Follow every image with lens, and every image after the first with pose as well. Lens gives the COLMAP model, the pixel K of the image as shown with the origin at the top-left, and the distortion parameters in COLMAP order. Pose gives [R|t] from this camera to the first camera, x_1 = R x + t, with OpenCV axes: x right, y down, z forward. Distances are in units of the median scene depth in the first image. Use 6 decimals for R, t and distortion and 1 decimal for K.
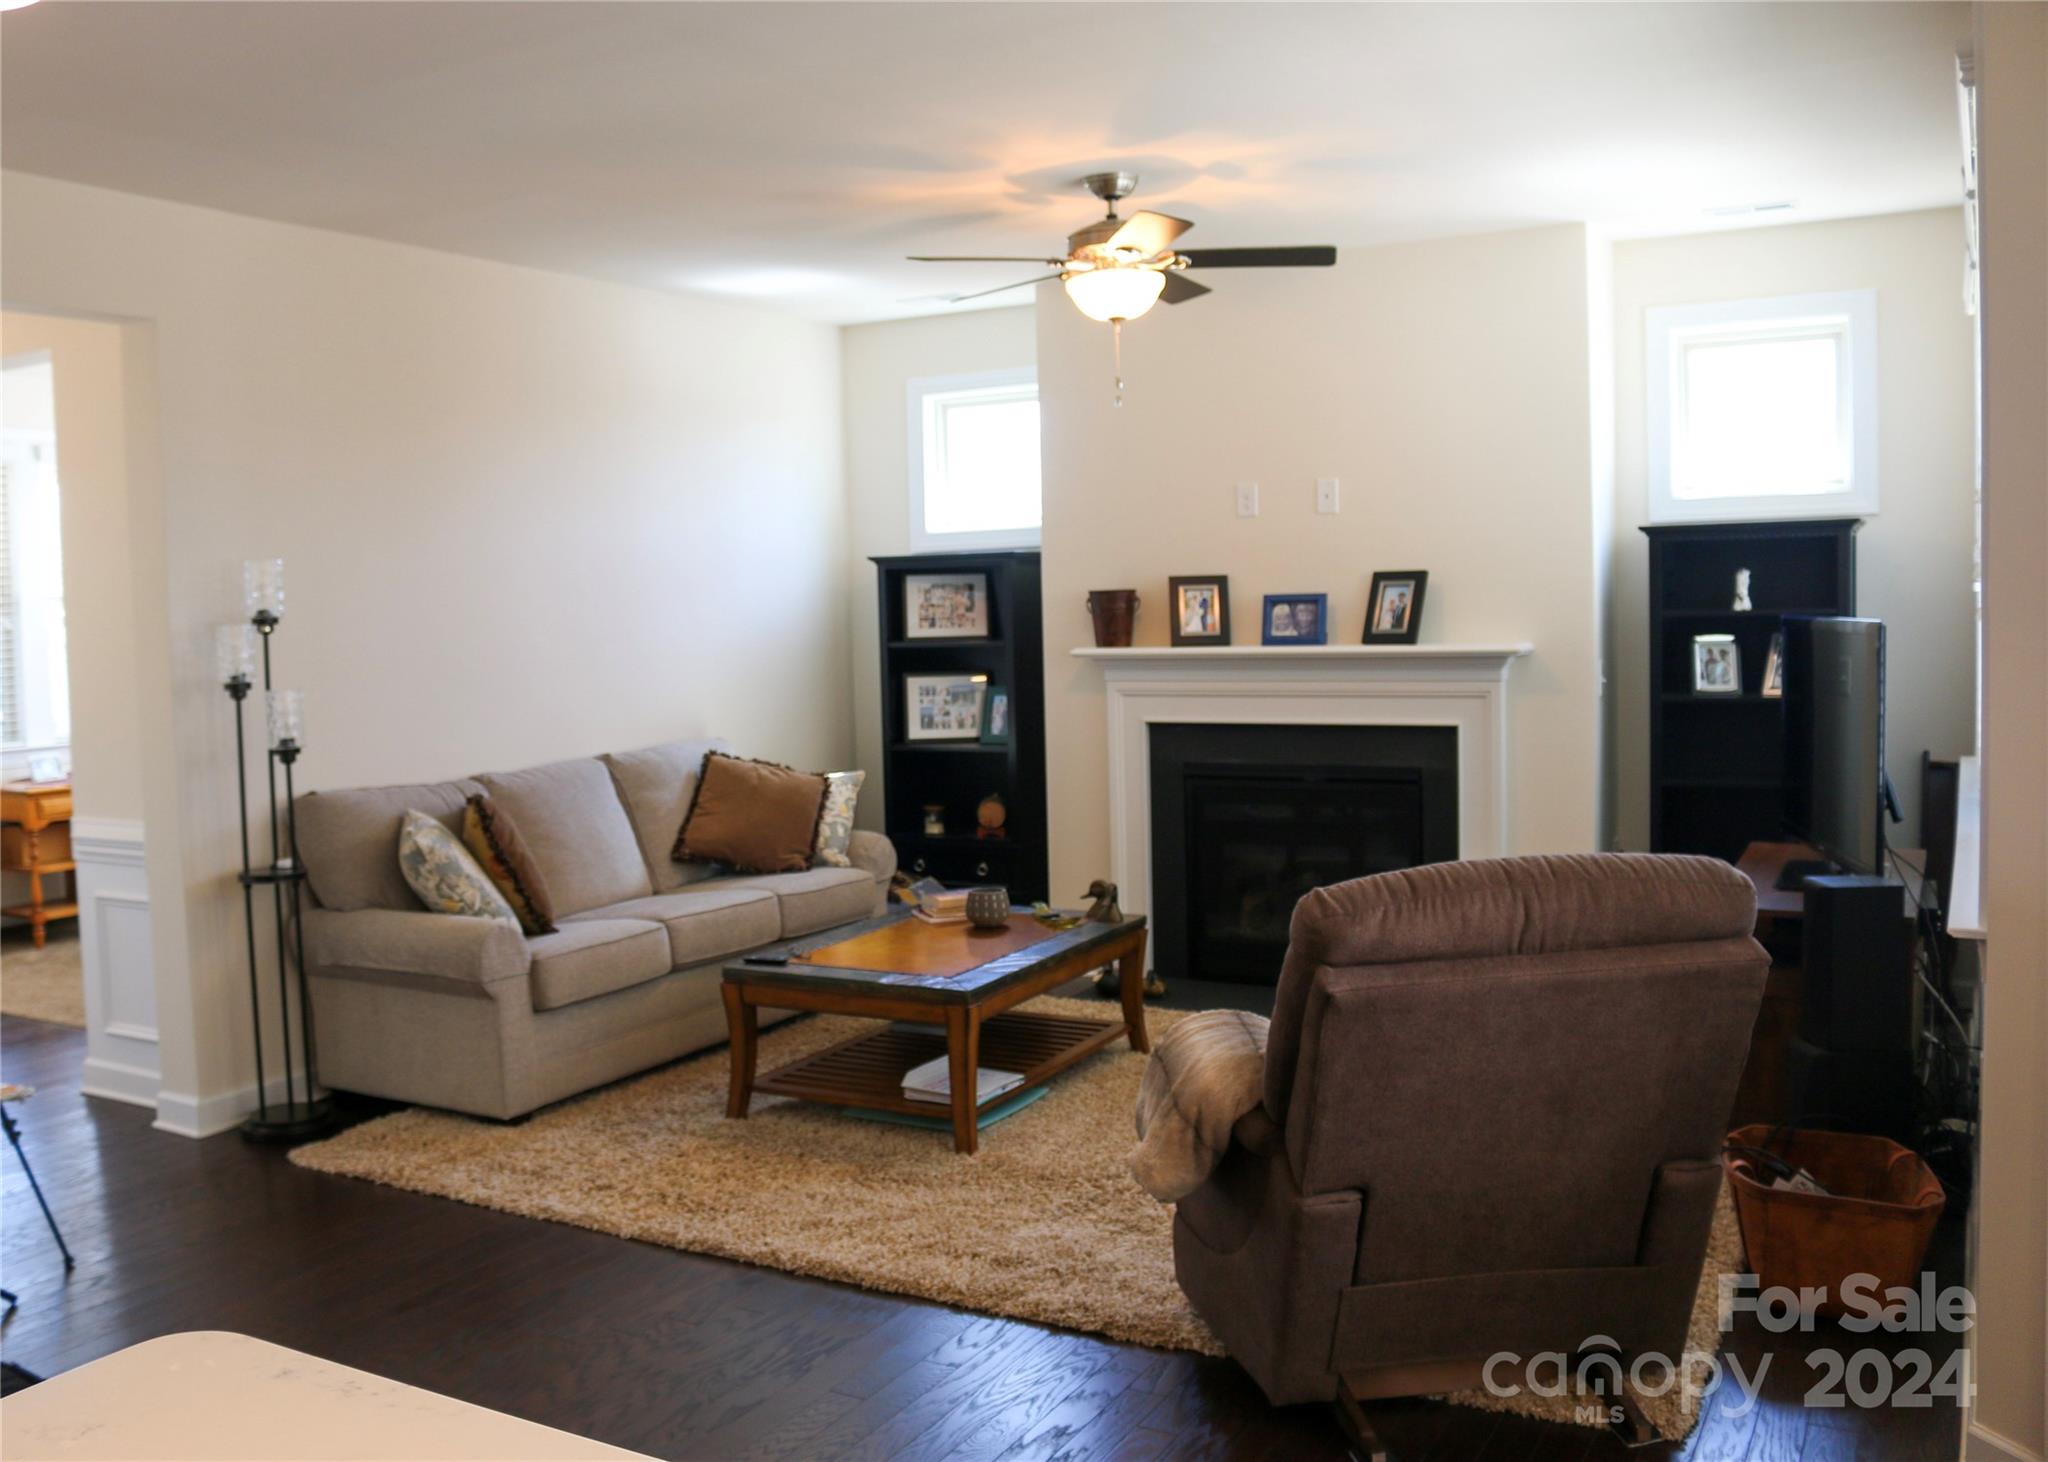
lens RADIAL K [[1833.8, 0, 1017.8], [0, 1833.8, 675.1], [0, 0, 1]] dist [-0.106673, 0.005704]
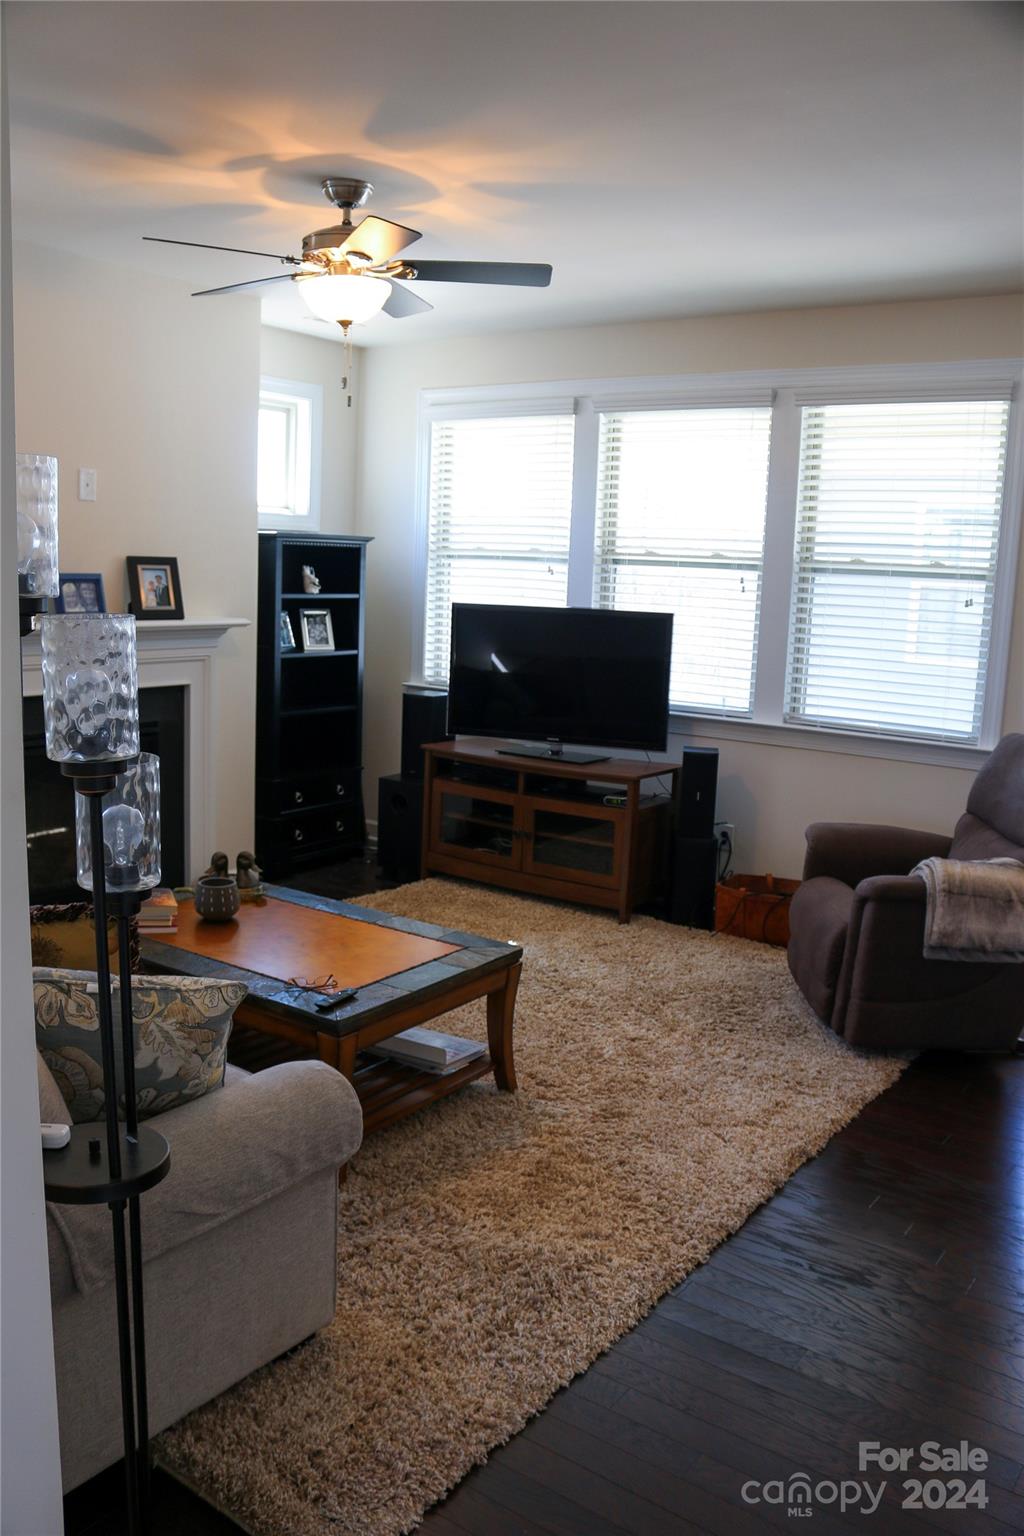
lens RADIAL K [[1268.9, 0, 512.0], [0, 1268.9, 768.0], [0, 0, 1]] dist [-0.137284, 0.107570]
pose [[0.098764, -0.127501, 0.986909, -0.579255], [0.009947, 0.991835, 0.127142, -0.021891], [-0.995061, -0.002740, 0.099226, 0.682352]]
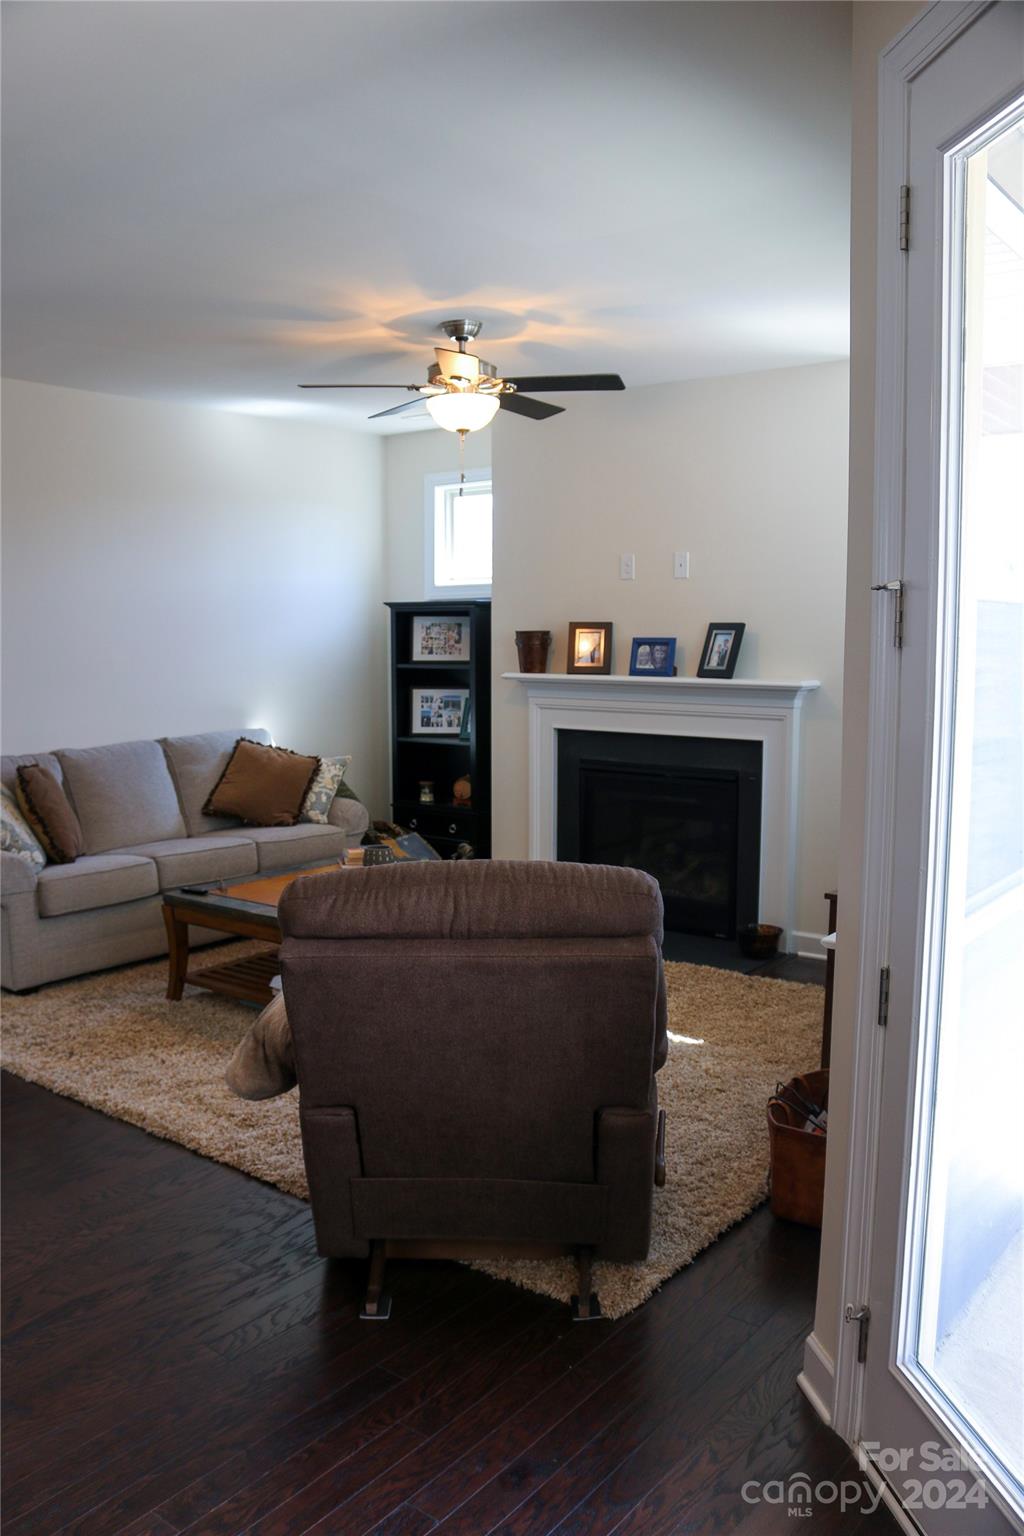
lens RADIAL K [[1268.9, 0, 512.0], [0, 1268.9, 768.0], [0, 0, 1]] dist [-0.137284, 0.107570]
pose [[0.990373, 0.040465, -0.132381, 0.178583], [-0.031366, 0.997046, 0.070114, -0.011091], [0.134828, -0.065287, 0.988716, 0.060923]]
